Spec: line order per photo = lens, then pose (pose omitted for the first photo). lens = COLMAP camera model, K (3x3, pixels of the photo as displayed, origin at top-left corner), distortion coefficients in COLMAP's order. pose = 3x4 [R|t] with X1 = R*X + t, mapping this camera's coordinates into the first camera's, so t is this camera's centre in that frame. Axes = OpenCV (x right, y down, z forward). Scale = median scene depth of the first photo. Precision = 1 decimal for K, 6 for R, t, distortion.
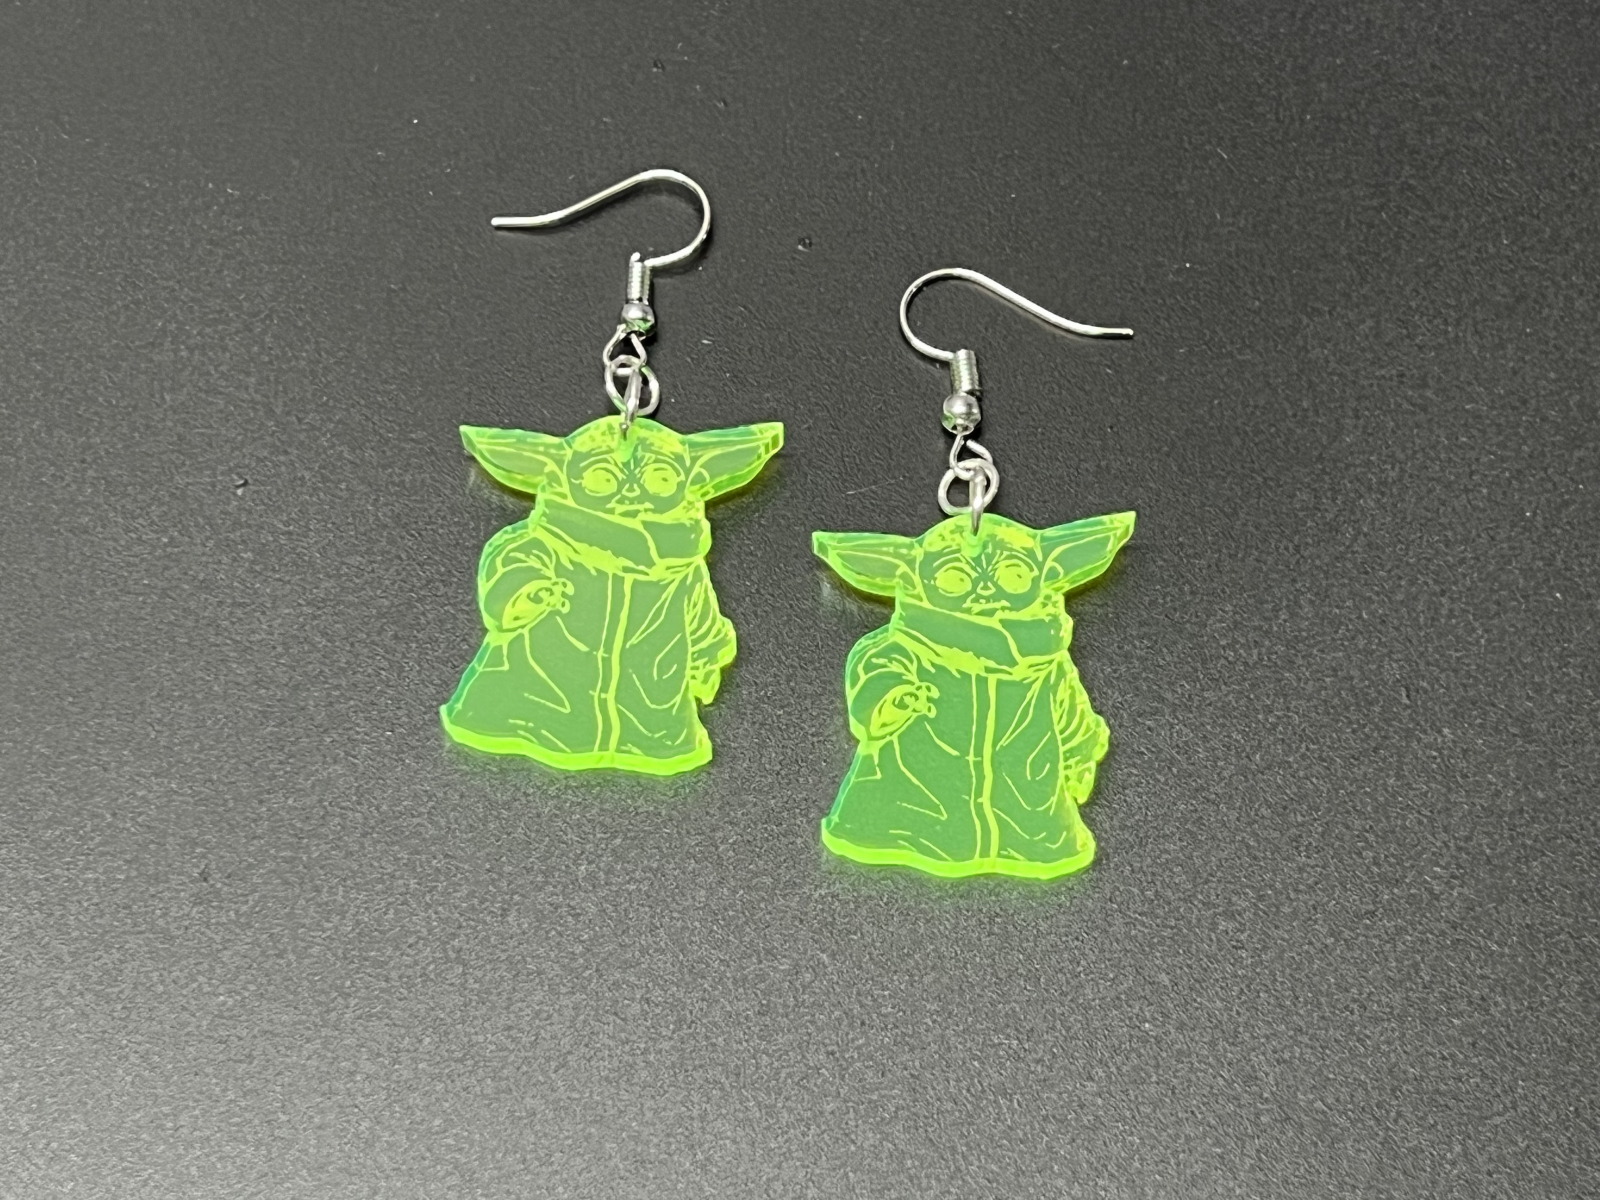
lens RADIAL K [[3696.4, 0, 876.2], [0, 3696.4, 600.0], [0, 0, 1]] dist [0.261635, -1.292576]
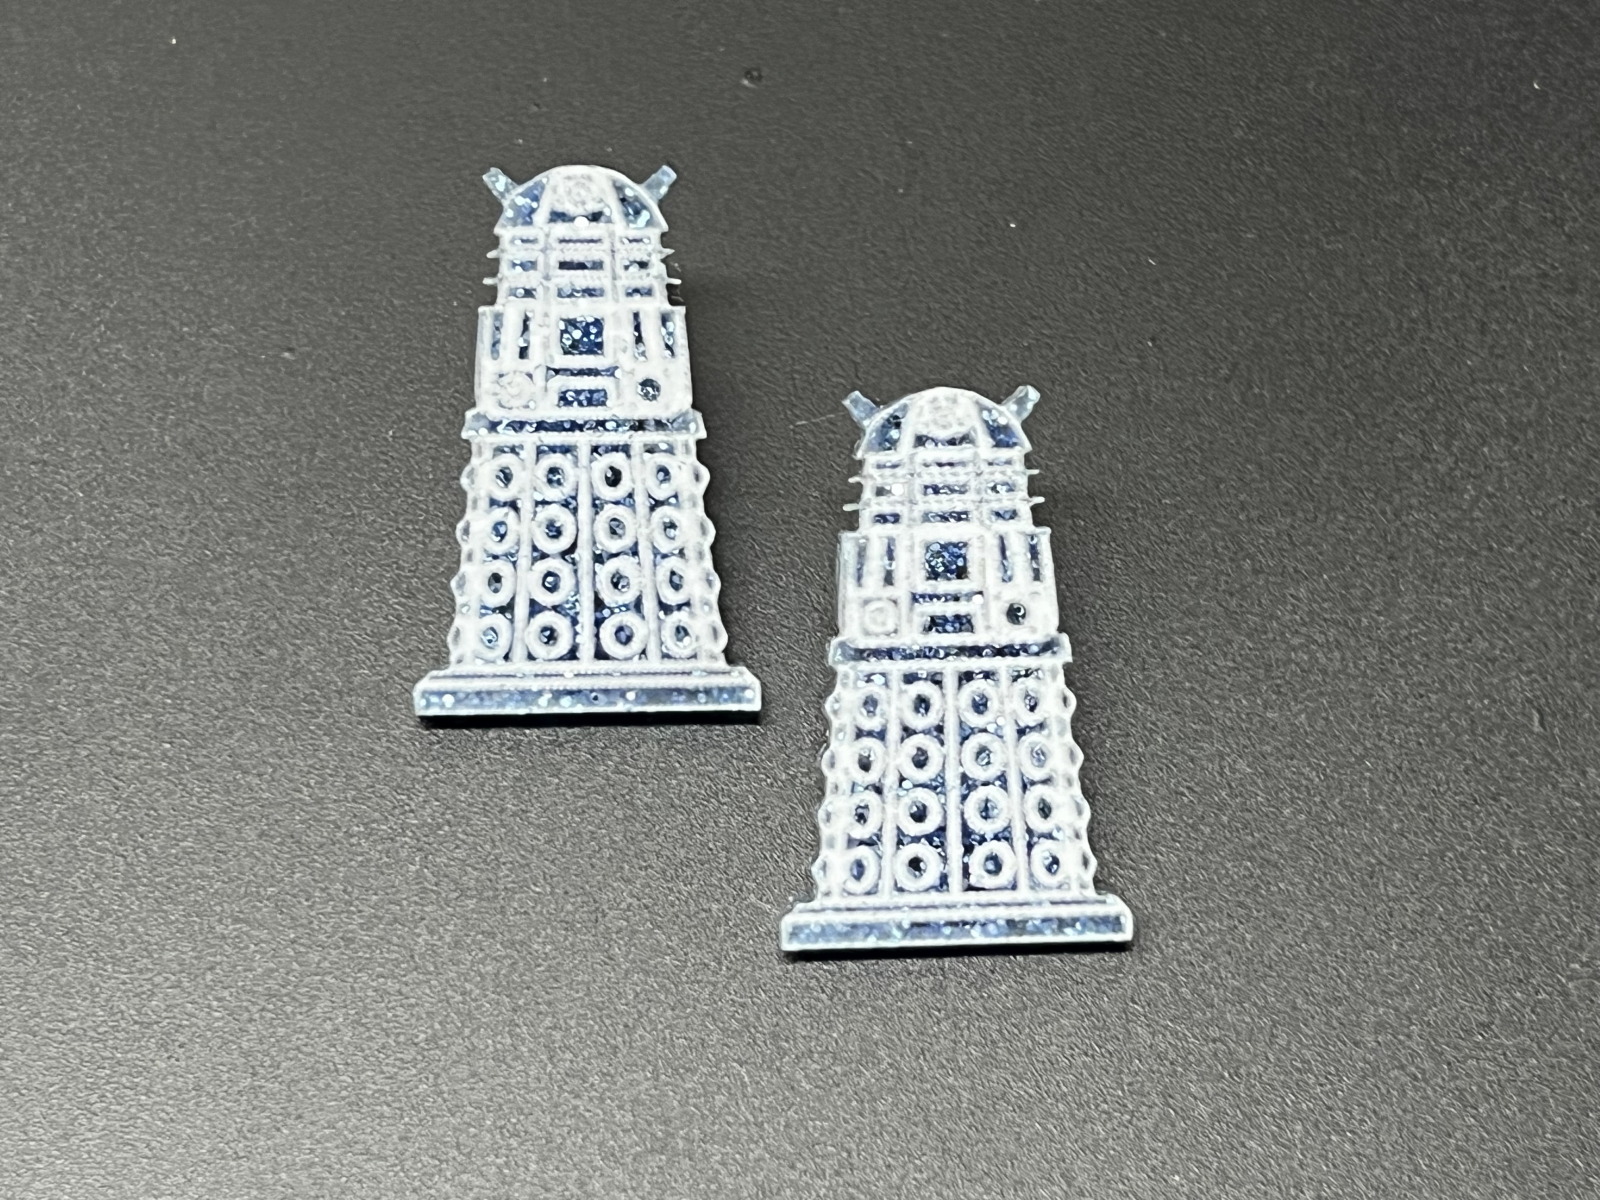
lens RADIAL K [[3696.4, 0, 876.2], [0, 3696.4, 600.0], [0, 0, 1]] dist [0.261635, -1.292576]
pose [[0.999665, 0.024587, -0.008129, 0.015390], [-0.023823, 0.996218, 0.083554, -0.057053], [0.010152, -0.083333, 0.996470, 0.256041]]
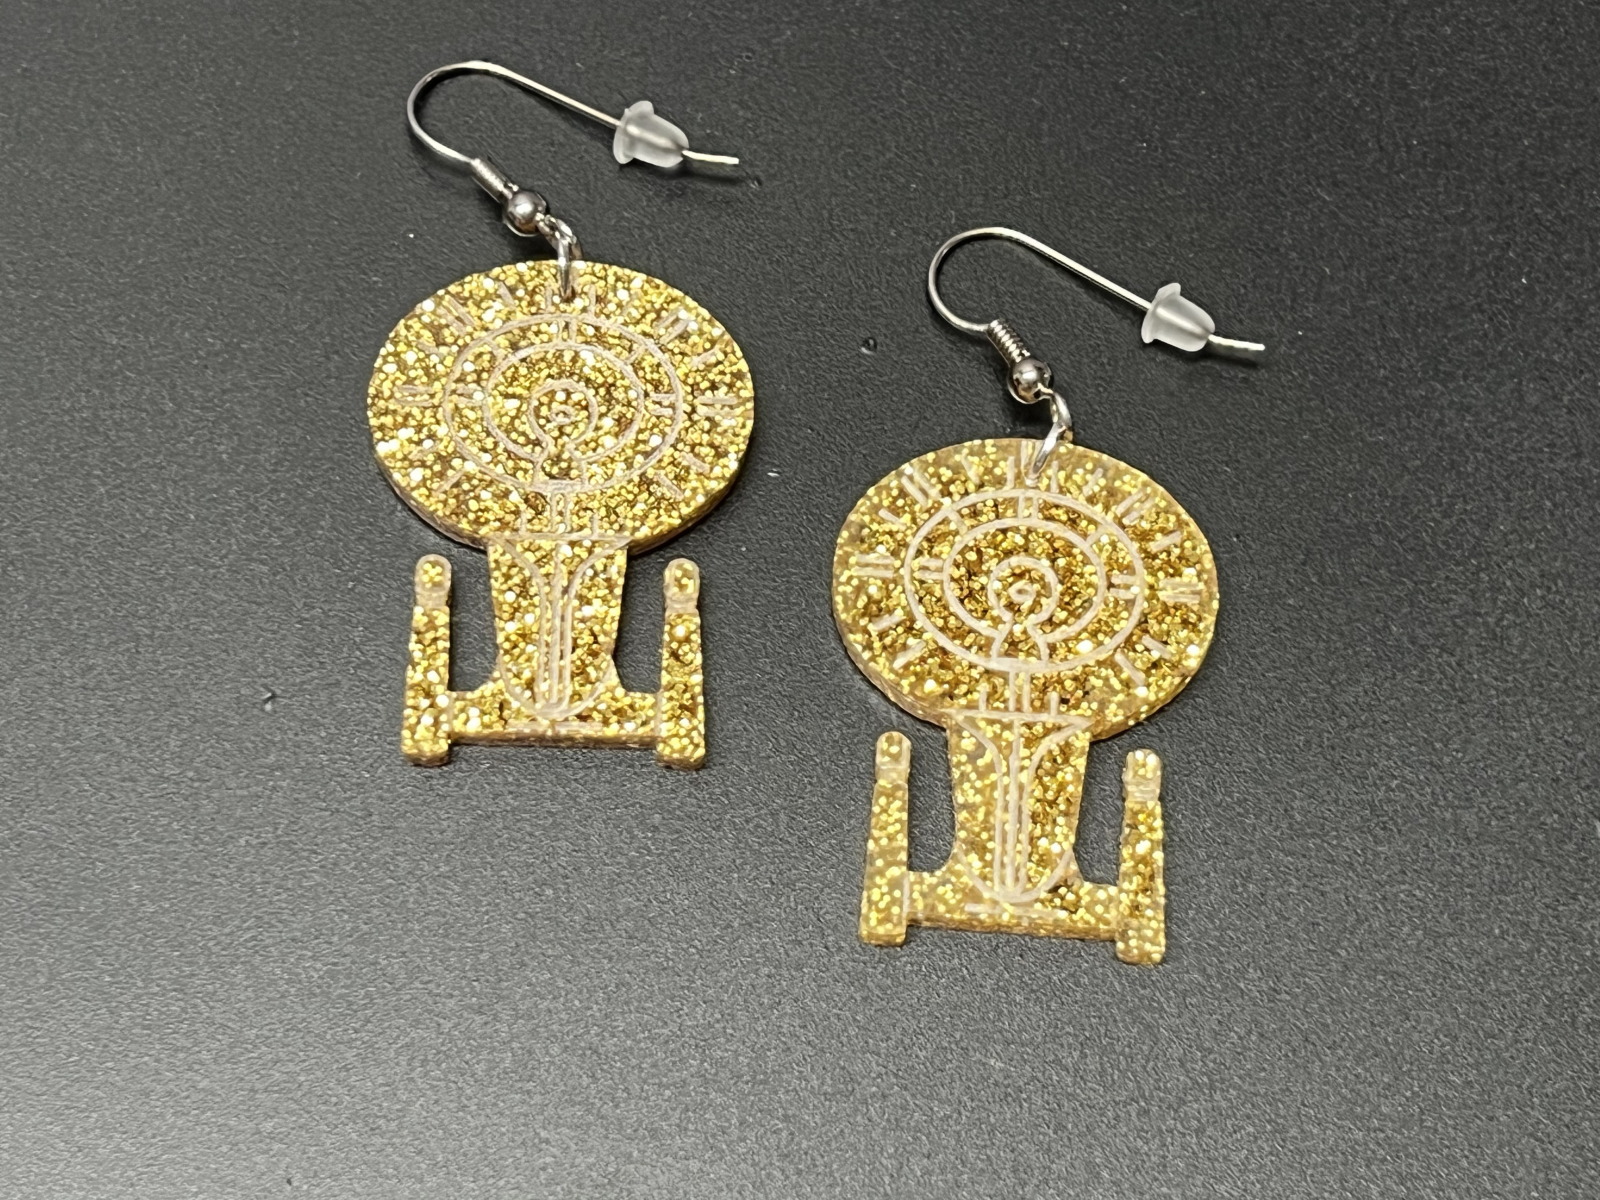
lens RADIAL K [[3696.4, 0, 876.2], [0, 3696.4, 600.0], [0, 0, 1]] dist [0.261635, -1.292576]
pose [[0.995070, -0.085880, 0.049594, -0.070179], [0.079924, 0.990530, 0.111637, -0.141613], [-0.058711, -0.107123, 0.992511, 0.124059]]
